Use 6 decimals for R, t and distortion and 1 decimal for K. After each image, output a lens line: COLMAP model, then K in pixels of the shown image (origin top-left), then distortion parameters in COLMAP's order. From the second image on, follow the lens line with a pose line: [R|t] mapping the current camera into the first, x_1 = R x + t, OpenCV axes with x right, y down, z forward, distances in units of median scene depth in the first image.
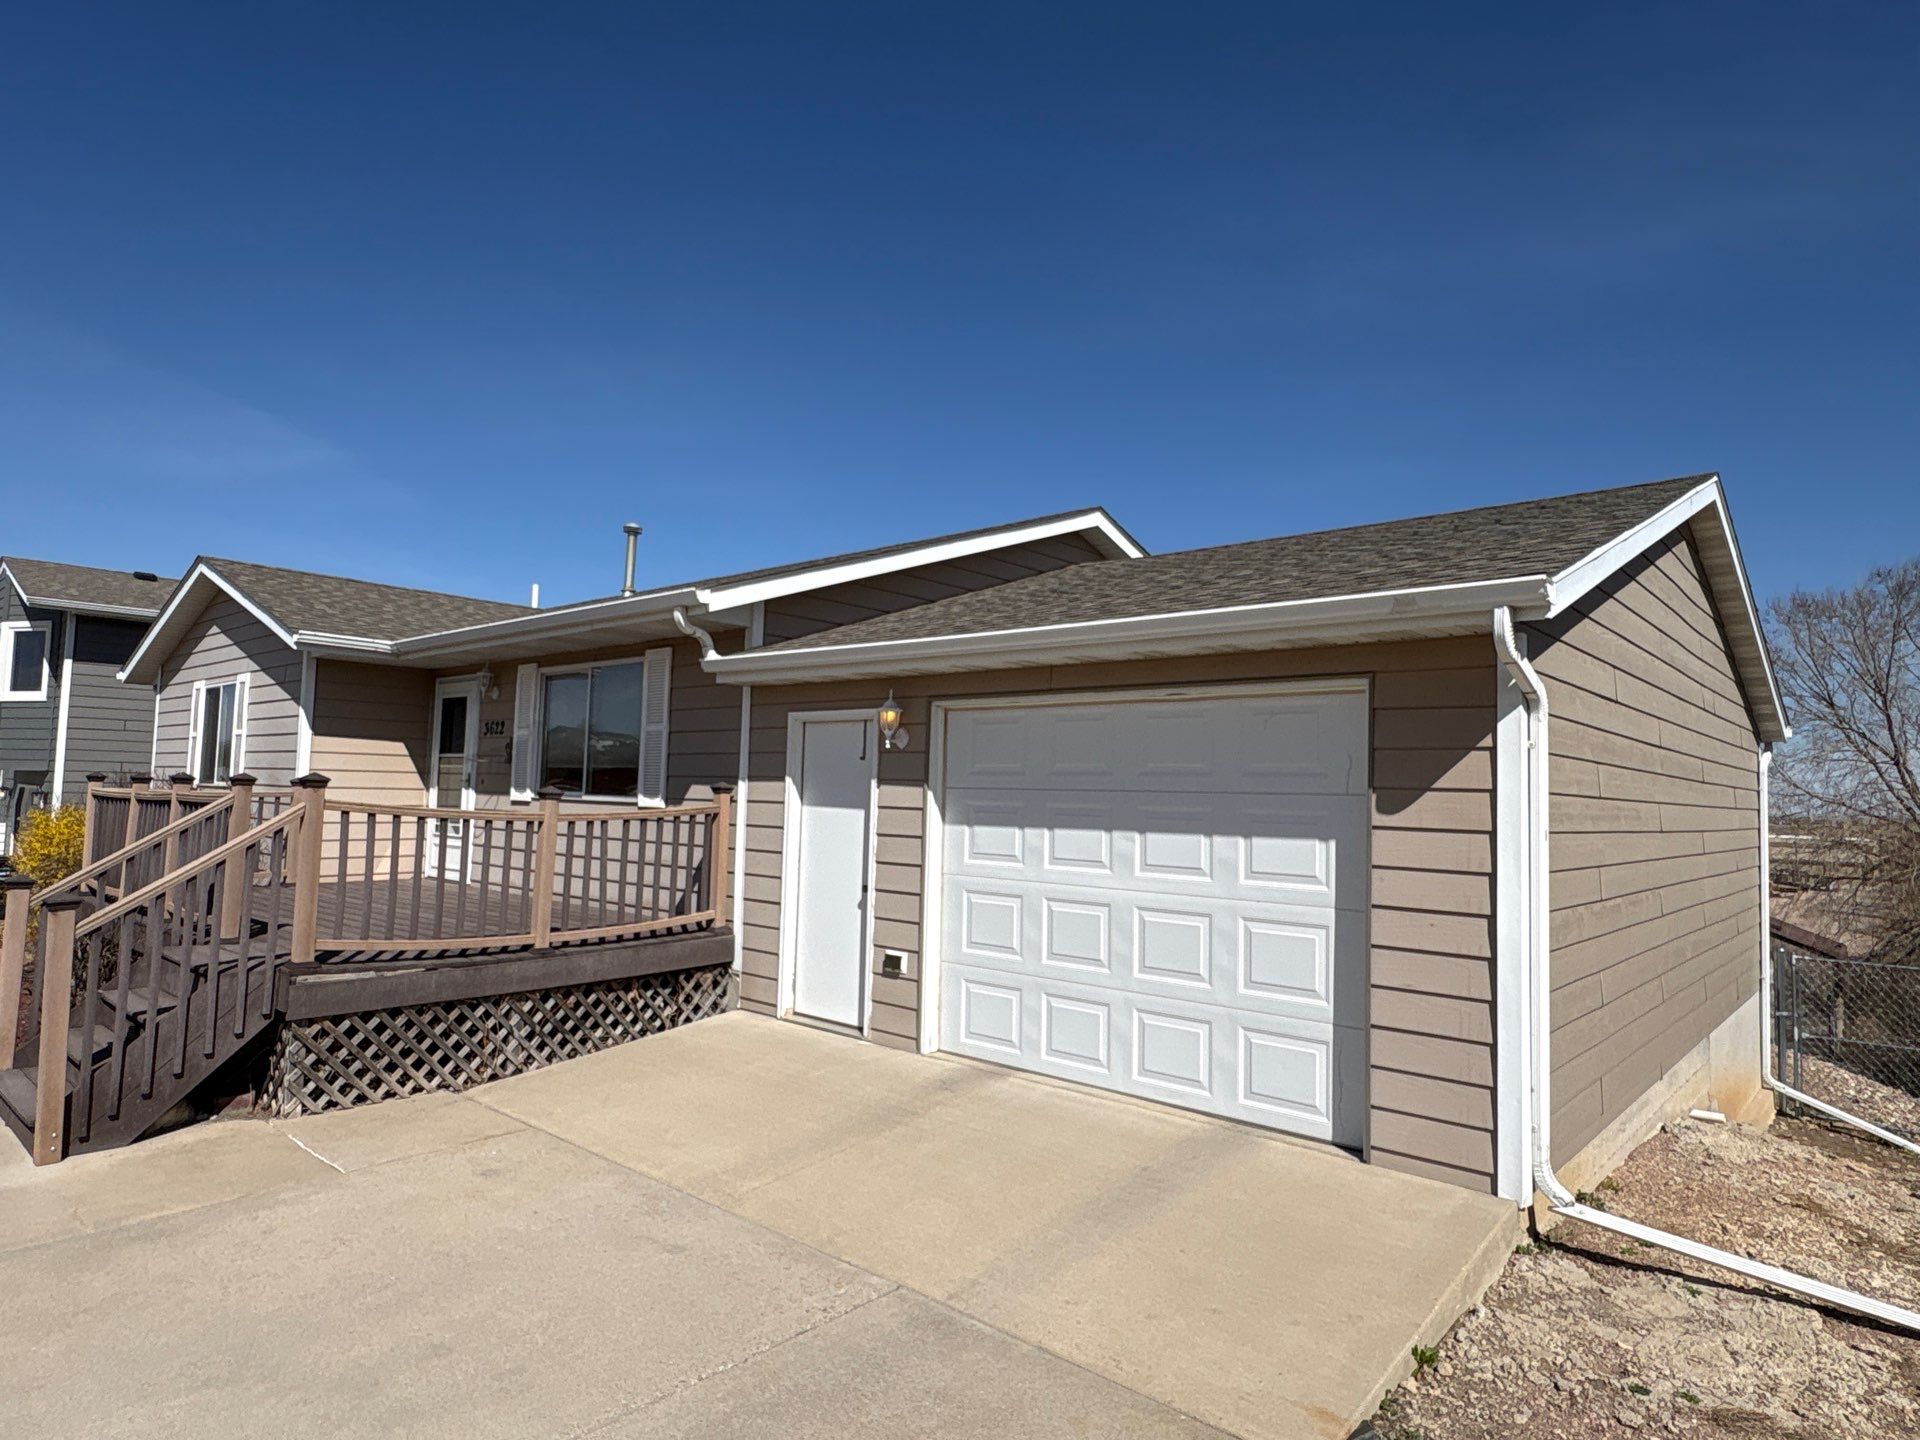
lens RADIAL K [[1093.9, 0, 960.0], [0, 1093.9, 720.0], [0, 0, 1]] dist [0.006171, -0.000467]
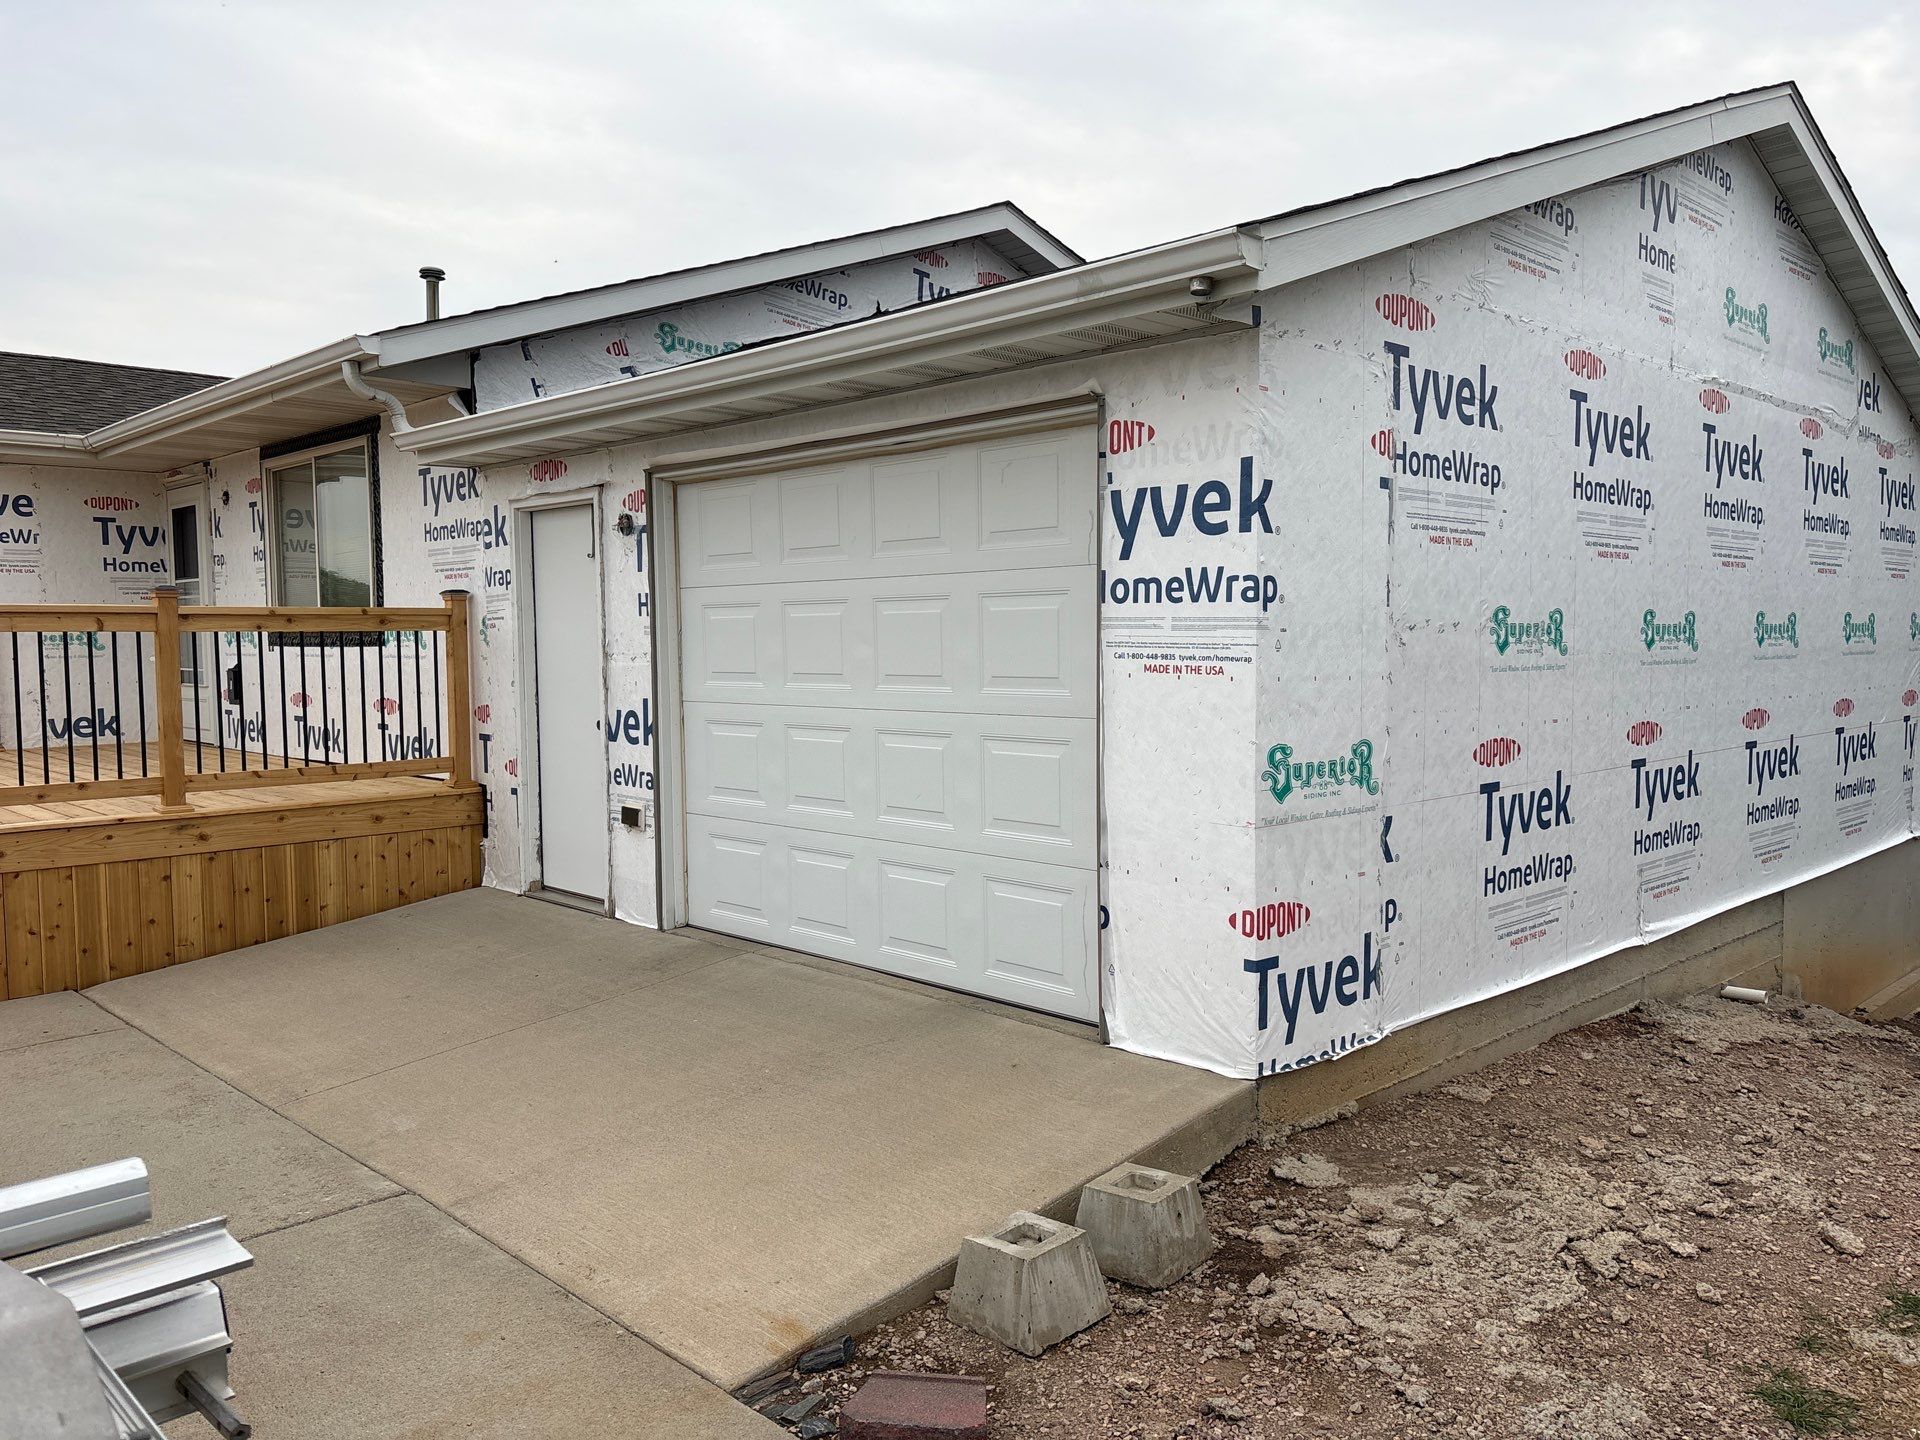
lens RADIAL K [[1440.5, 0, 960.0], [0, 1440.5, 720.0], [0, 0, 1]] dist [0.049104, -0.003392]
pose [[0.995781, -0.033687, -0.085358, 0.222917], [0.044294, 0.991093, 0.125586, 0.030423], [0.080367, -0.128837, 0.988404, 0.014187]]
